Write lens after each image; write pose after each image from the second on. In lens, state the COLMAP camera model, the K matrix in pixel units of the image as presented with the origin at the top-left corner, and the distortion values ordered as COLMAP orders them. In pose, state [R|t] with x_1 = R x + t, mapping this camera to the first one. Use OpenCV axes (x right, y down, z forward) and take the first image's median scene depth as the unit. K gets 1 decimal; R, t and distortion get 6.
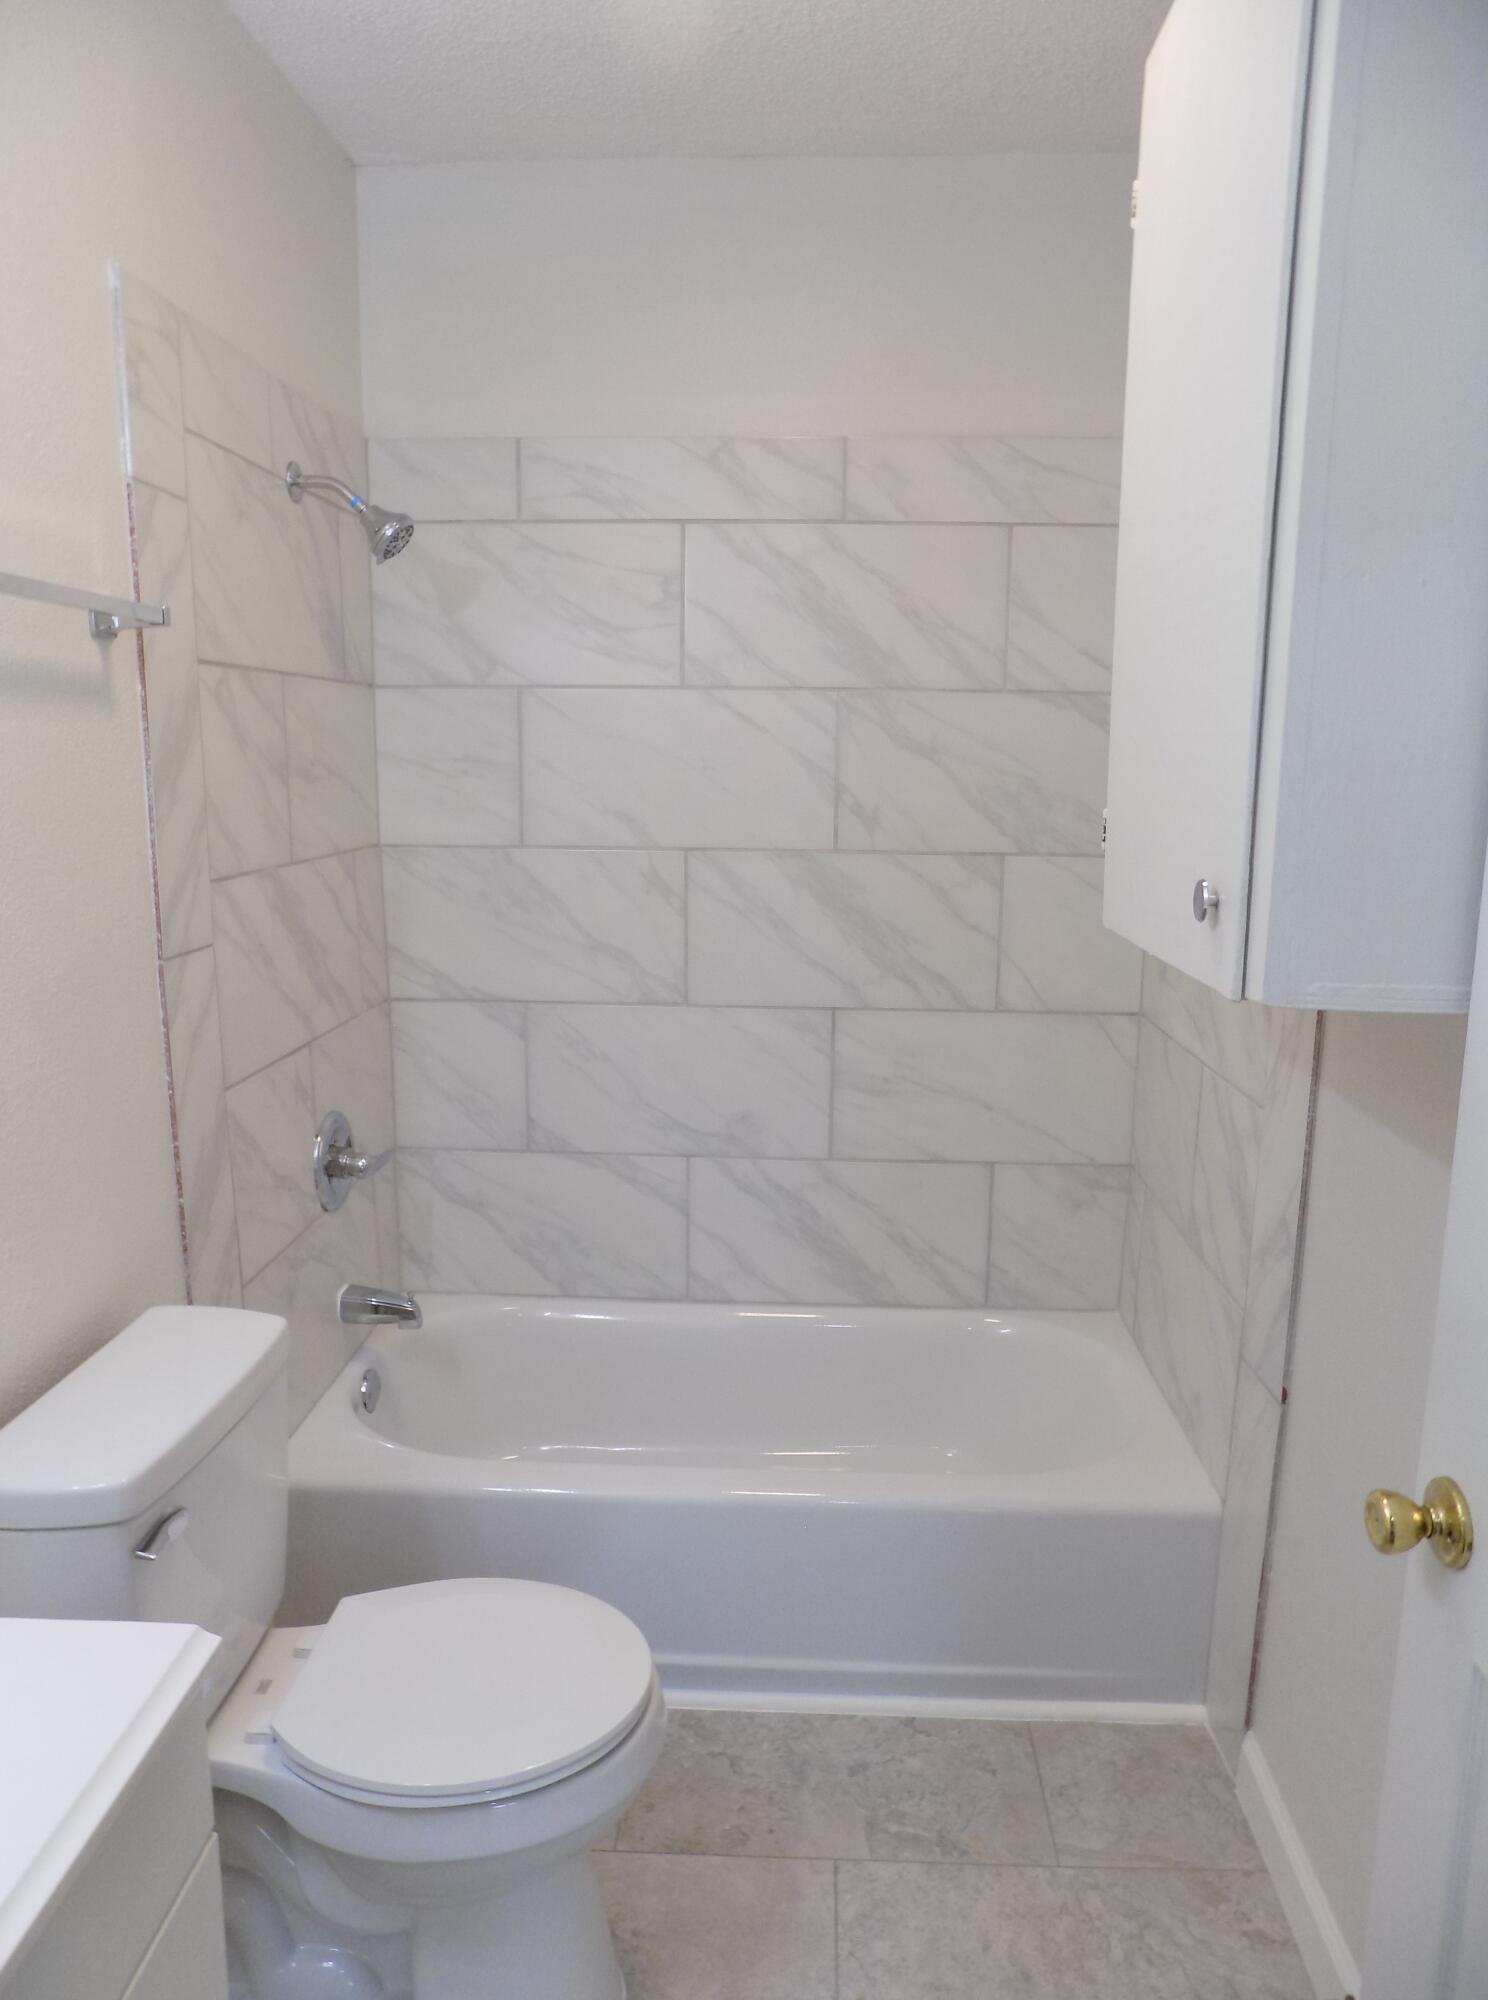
lens RADIAL K [[1374.6, 0, 771.2], [0, 1374.6, 1013.2], [0, 0, 1]] dist [-0.080928, 0.085518]
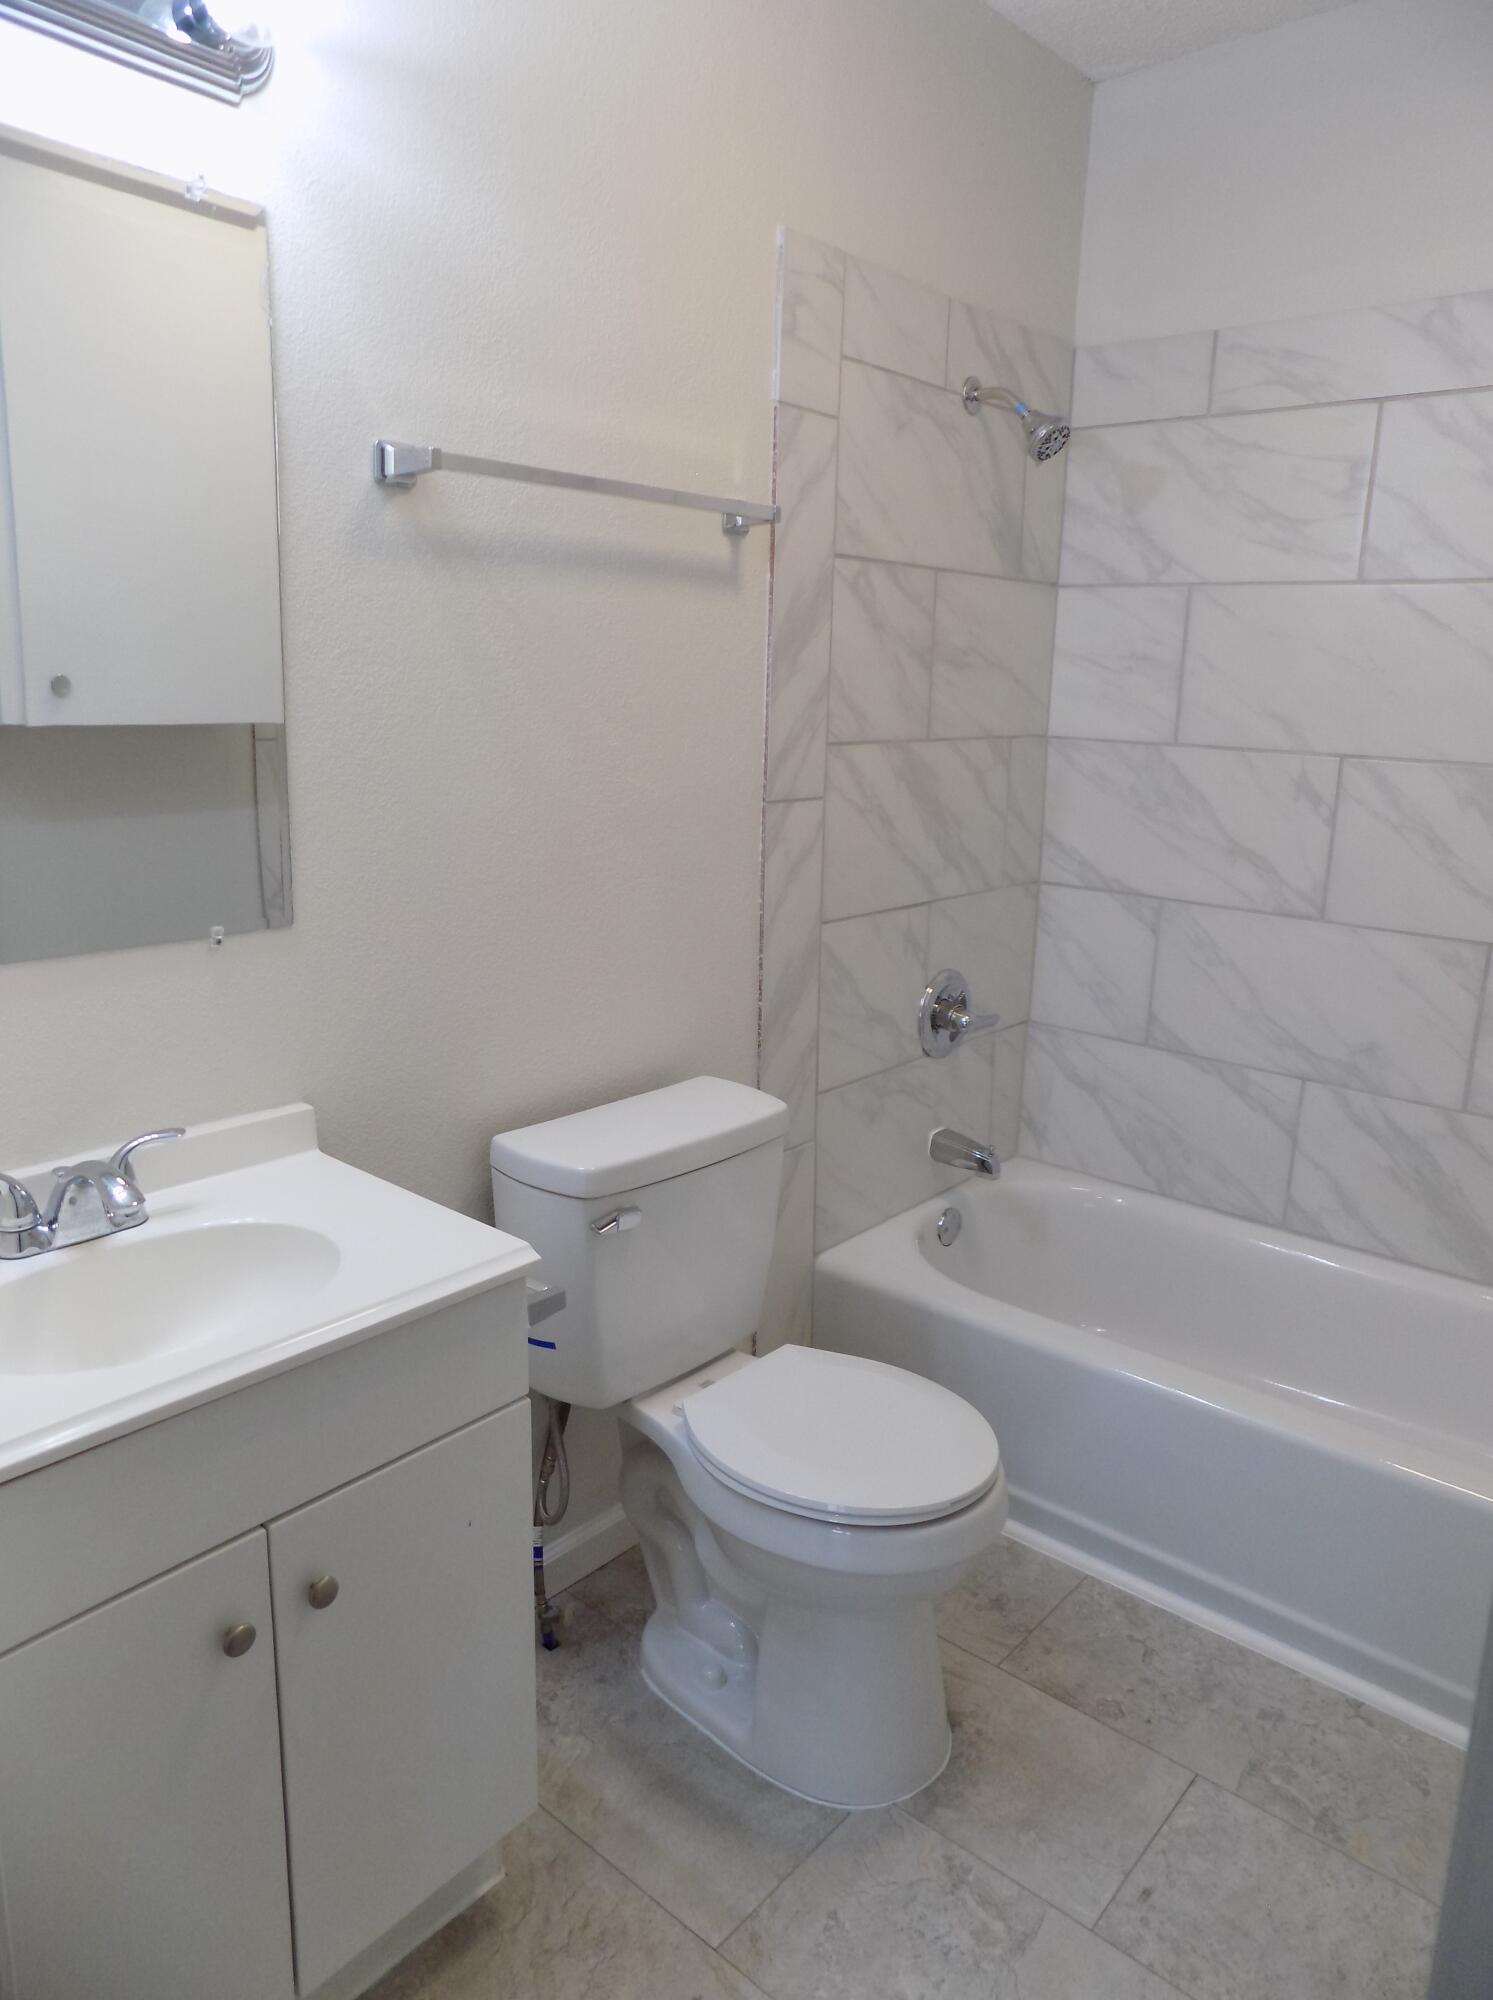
lens RADIAL K [[1374.5, 0, 746.5], [0, 1374.5, 1000.0], [0, 0, 1]] dist [-0.078047, 0.084084]
pose [[0.785858, 0.153537, -0.599044, 0.214196], [-0.132335, 0.988002, 0.079624, 0.028444], [0.604081, 0.016702, 0.796748, 0.010576]]
